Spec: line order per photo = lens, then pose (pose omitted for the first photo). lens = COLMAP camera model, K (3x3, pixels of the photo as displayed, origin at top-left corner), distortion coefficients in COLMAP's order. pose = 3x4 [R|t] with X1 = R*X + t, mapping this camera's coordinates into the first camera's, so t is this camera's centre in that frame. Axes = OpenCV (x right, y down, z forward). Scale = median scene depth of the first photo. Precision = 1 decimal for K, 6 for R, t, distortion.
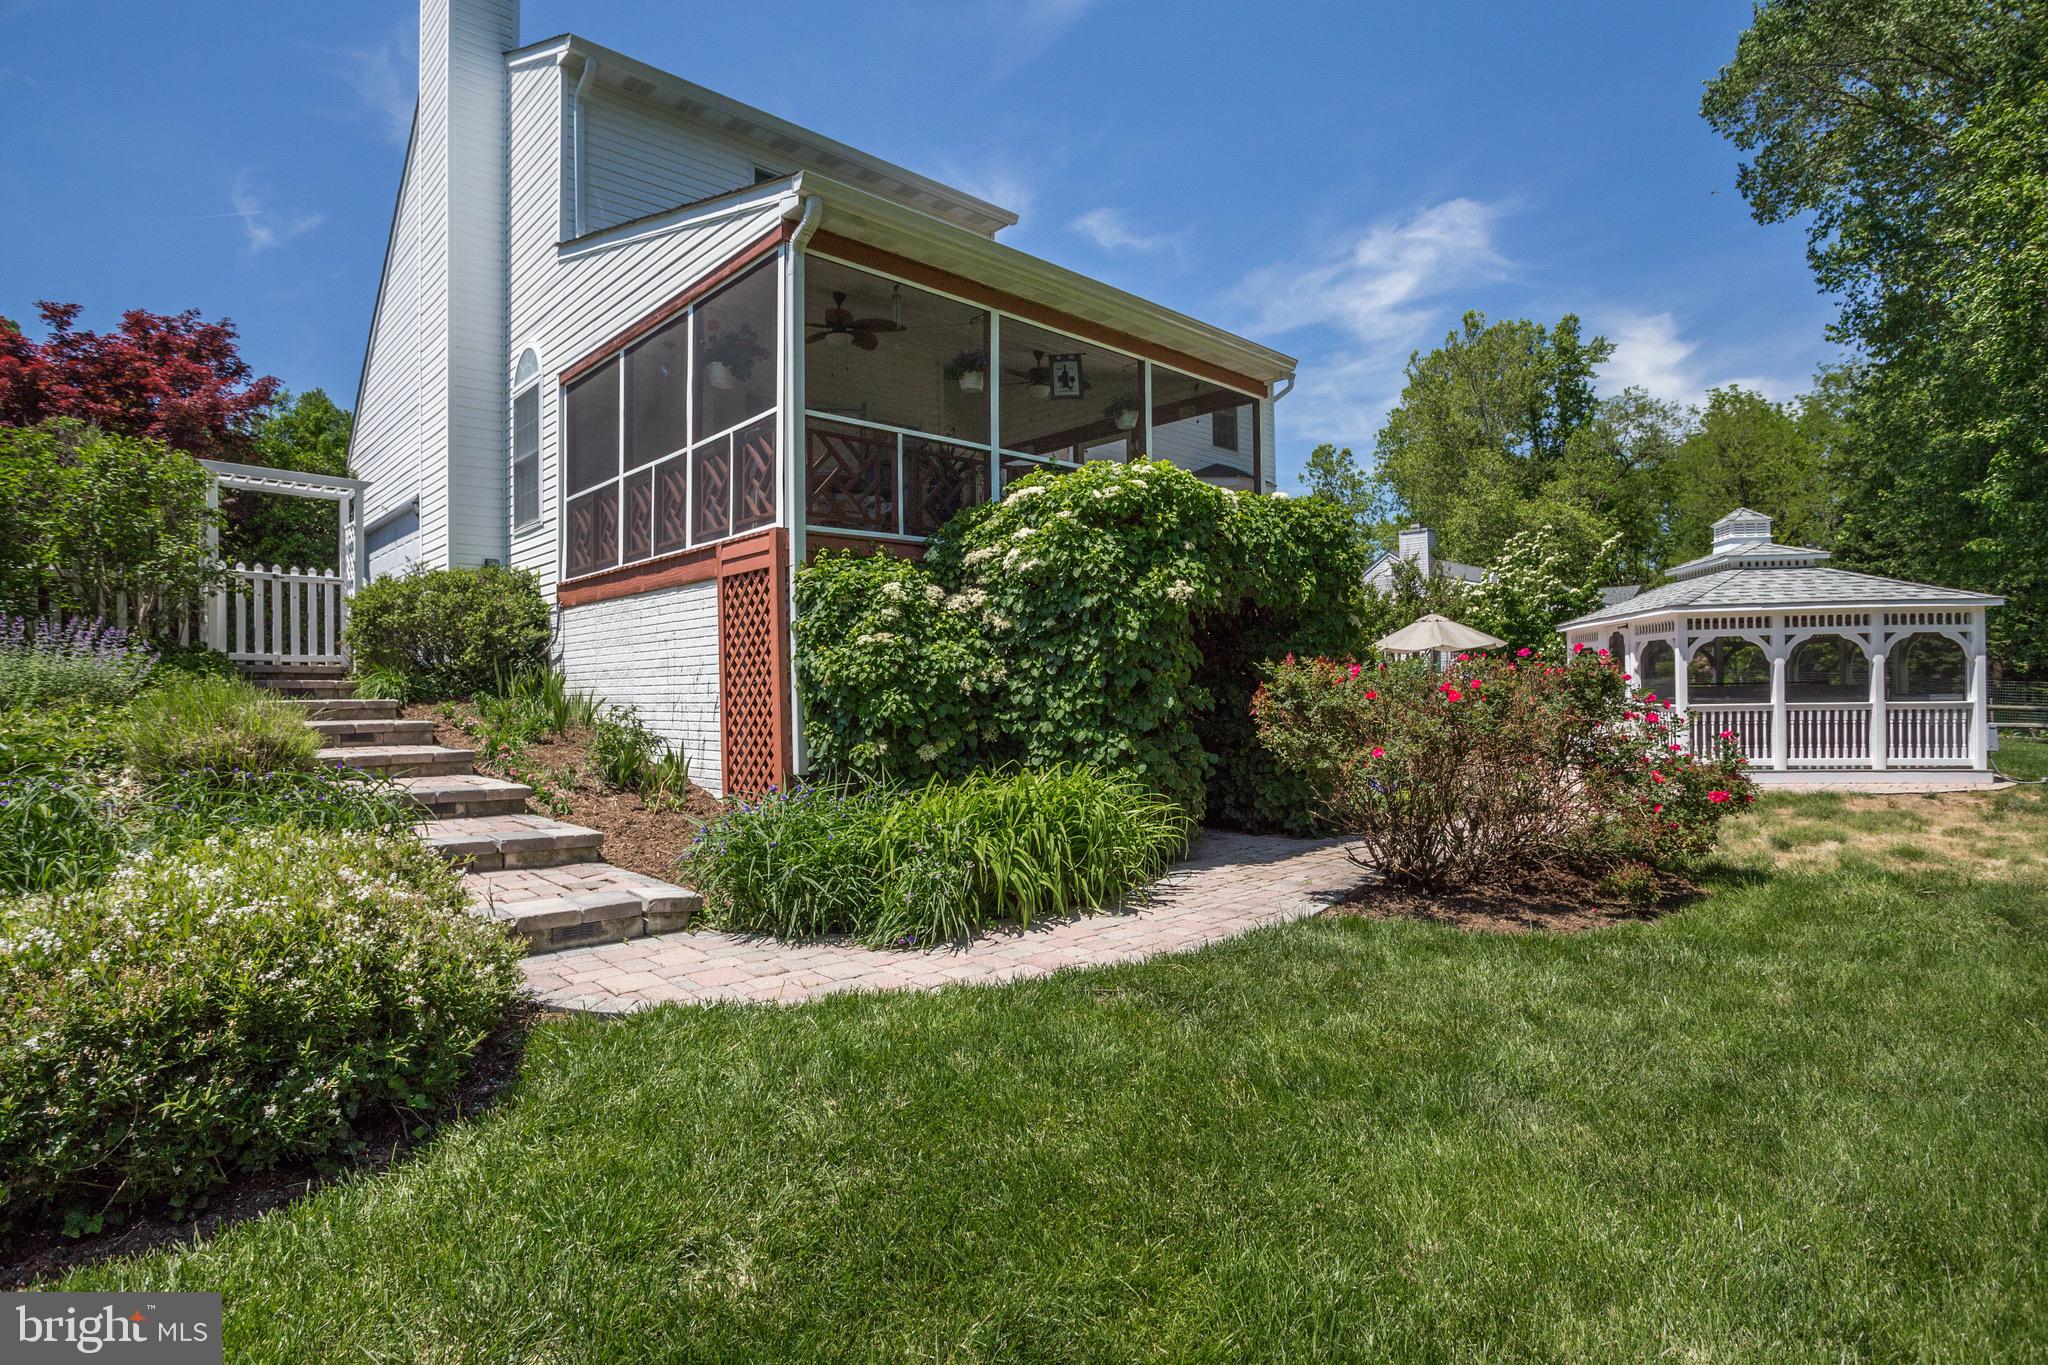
lens RADIAL K [[1022.0, 0, 1016.2], [0, 1022.0, 686.8], [0, 0, 1]] dist [-0.032438, 0.007668]
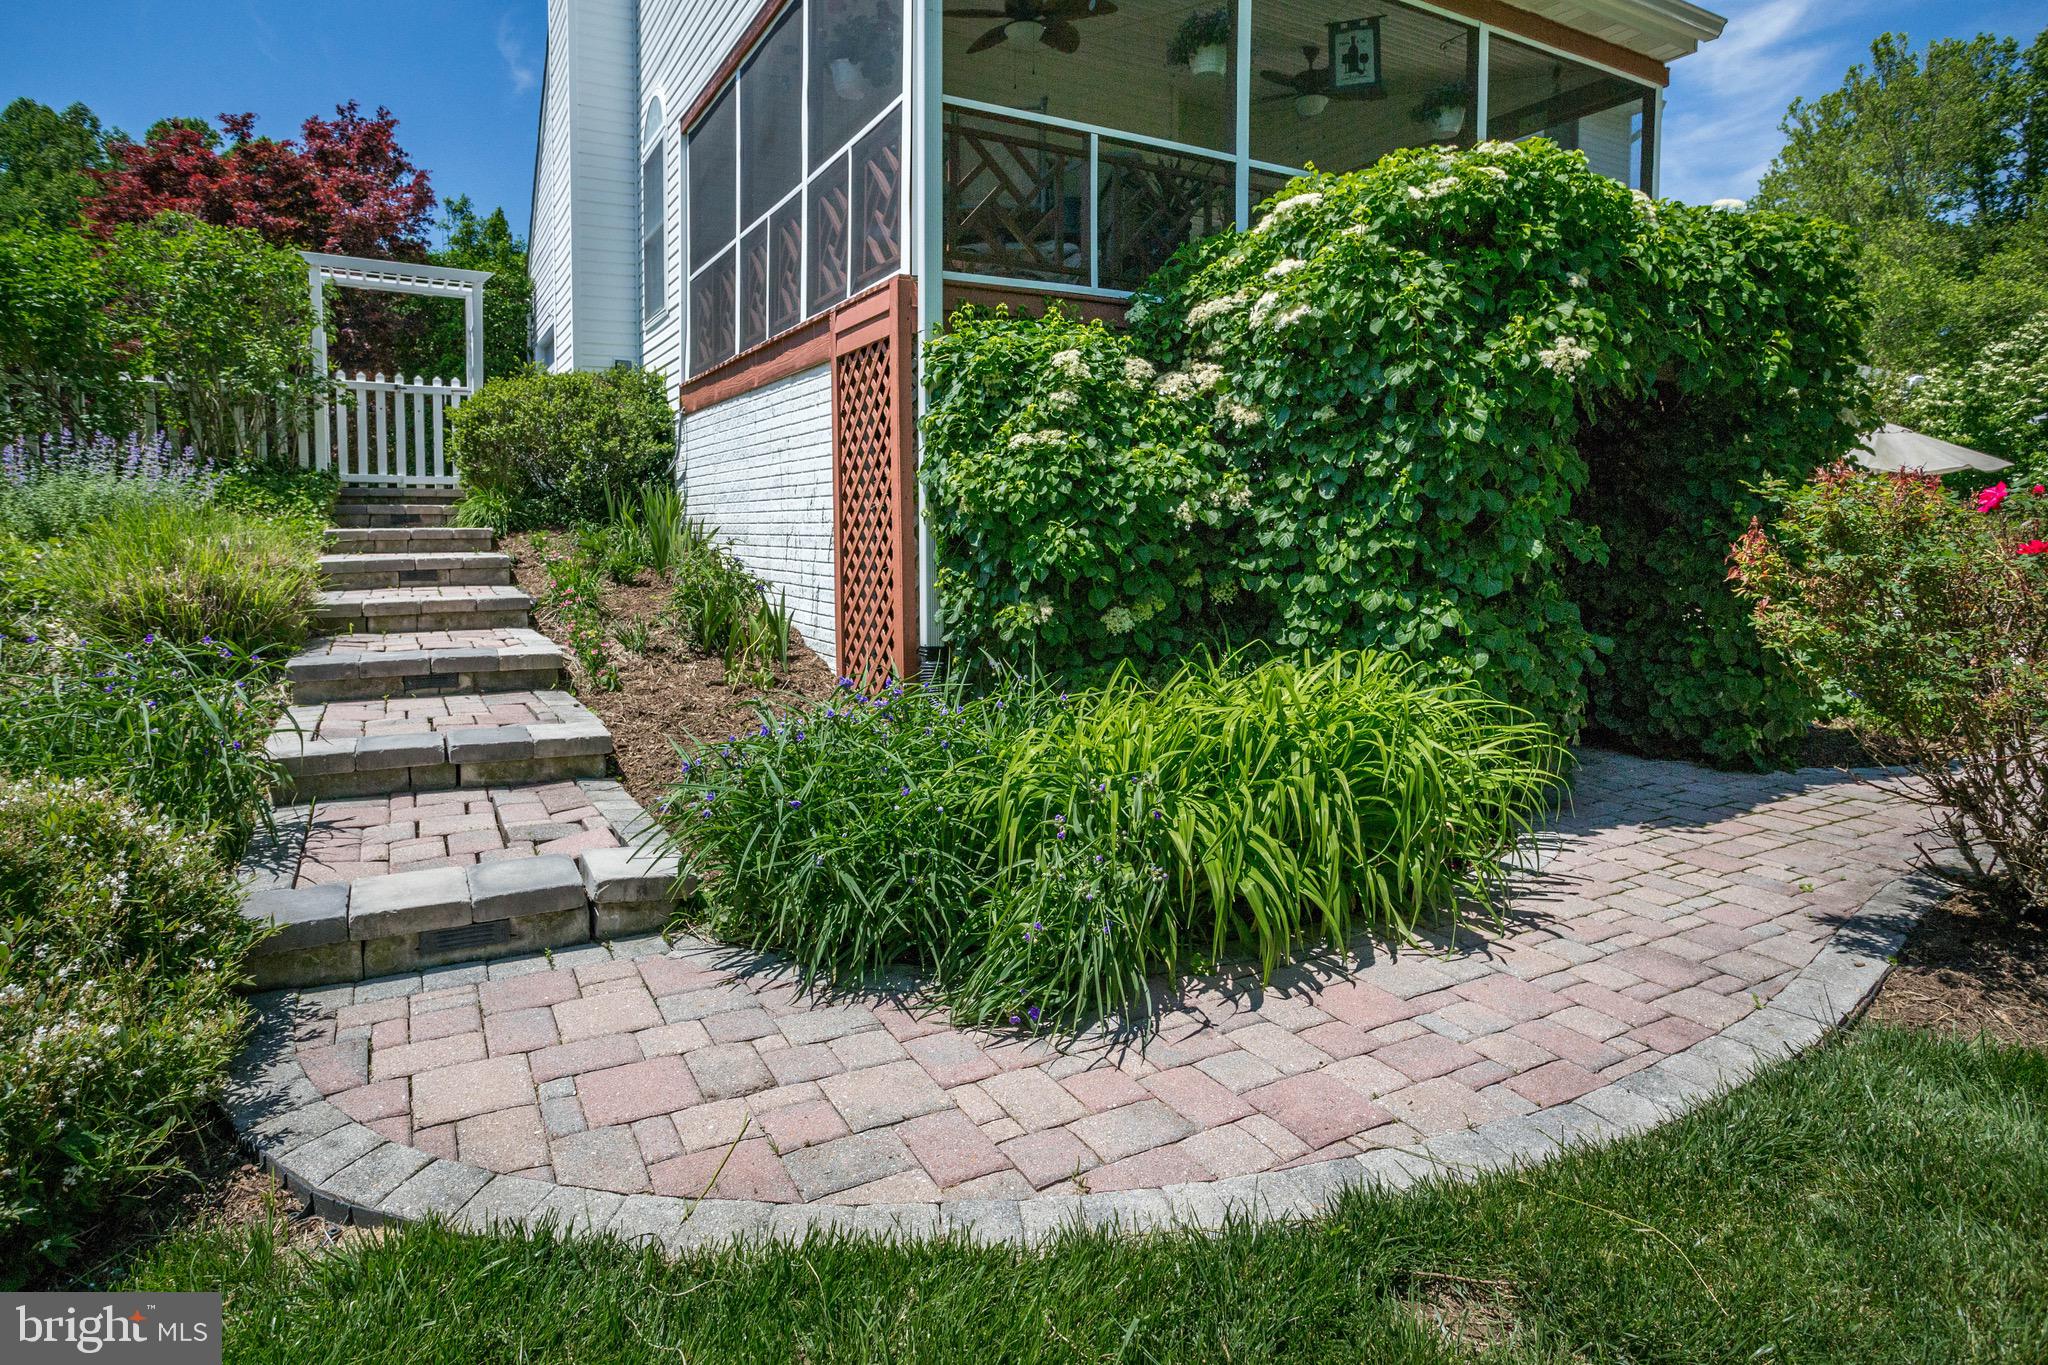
lens RADIAL K [[1094.6, 0, 954.6], [0, 1094.6, 609.9], [0, 0, 1]] dist [-0.052734, 0.005800]
pose [[0.961303, 0.031592, -0.273674, 0.000692], [-0.008158, 0.996232, 0.086347, -0.000366], [0.275371, -0.080773, 0.957939, 0.288994]]
